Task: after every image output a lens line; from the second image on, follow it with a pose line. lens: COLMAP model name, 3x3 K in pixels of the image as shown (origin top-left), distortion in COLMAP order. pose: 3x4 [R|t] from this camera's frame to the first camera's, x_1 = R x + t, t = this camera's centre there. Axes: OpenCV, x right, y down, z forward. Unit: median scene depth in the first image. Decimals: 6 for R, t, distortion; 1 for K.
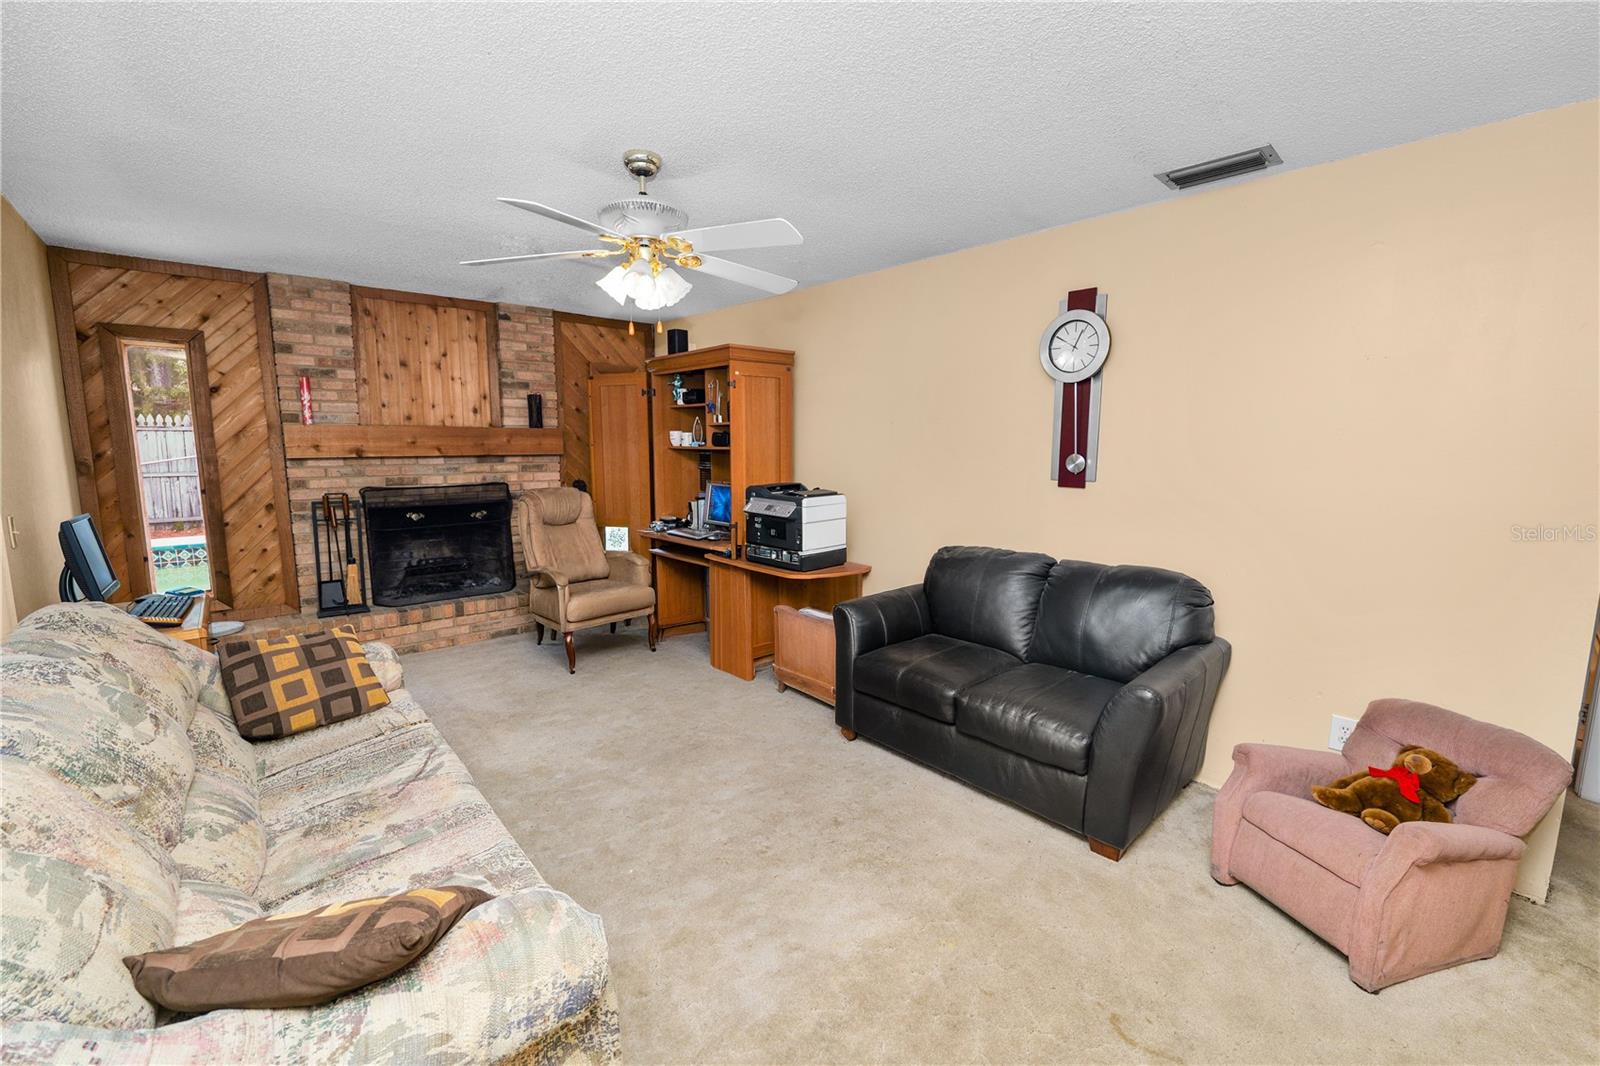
lens RADIAL K [[652.3, 0, 794.5], [0, 652.3, 529.2], [0, 0, 1]] dist [-0.009927, 0.000161]
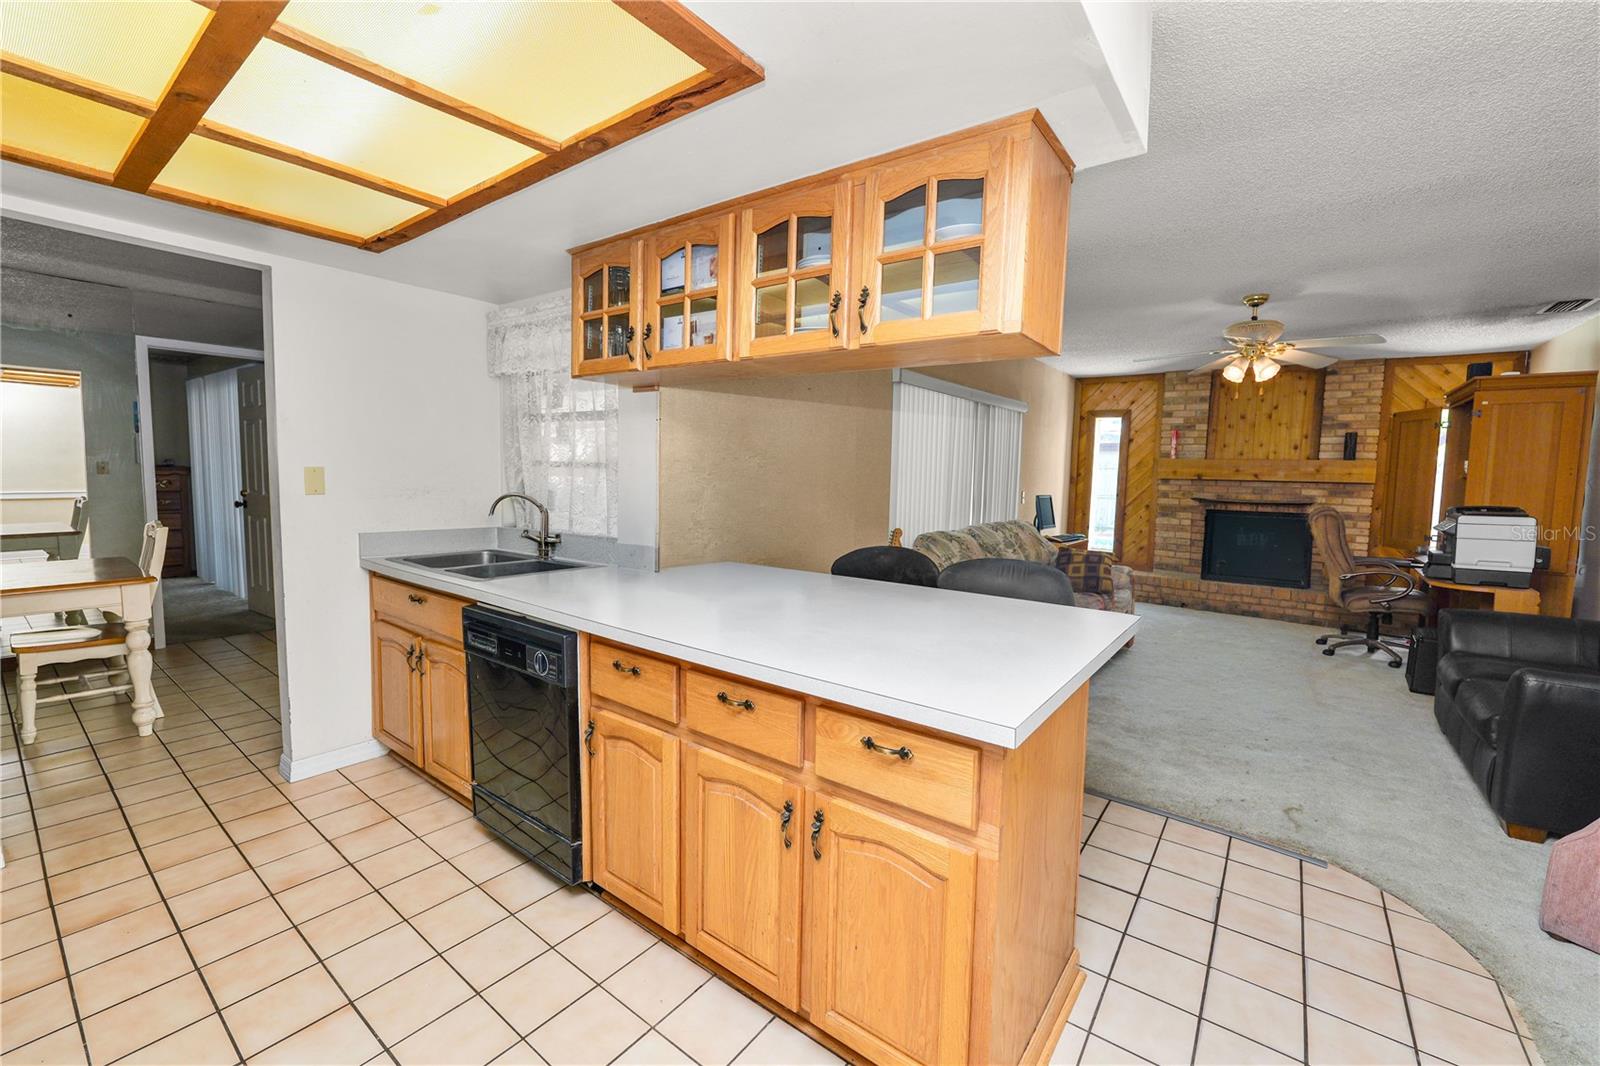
lens RADIAL K [[654.9, 0, 806.1], [0, 654.9, 524.5], [0, 0, 1]] dist [-0.006149, -0.000070]
pose [[0.208032, 0.079712, -0.974869, 0.651877], [-0.155531, 0.986689, 0.047489, 0.066177], [0.965677, 0.141743, 0.217660, -0.229140]]
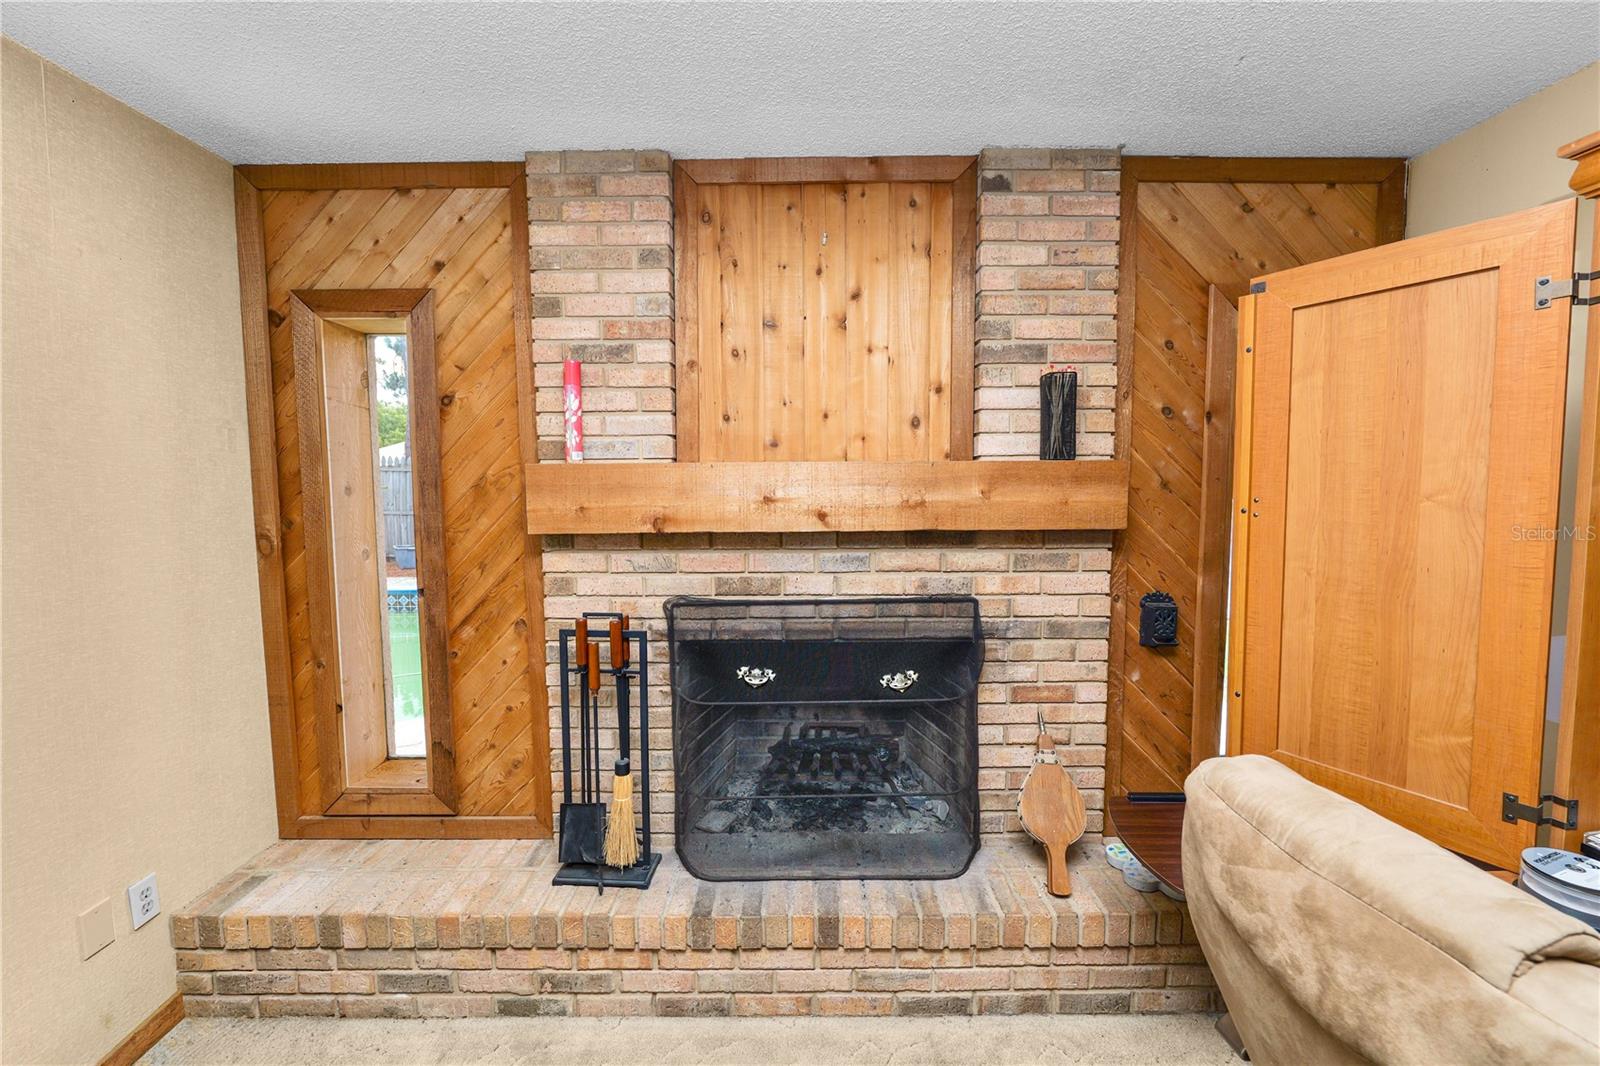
lens RADIAL K [[630.7, 0, 803.2], [0, 630.7, 522.0], [0, 0, 1]] dist [-0.012046, -0.007790]
pose [[0.747932, 0.040756, -0.662523, -0.301722], [-0.080683, 0.996294, -0.029796, -0.110936], [0.658853, 0.075740, 0.748449, 0.722651]]
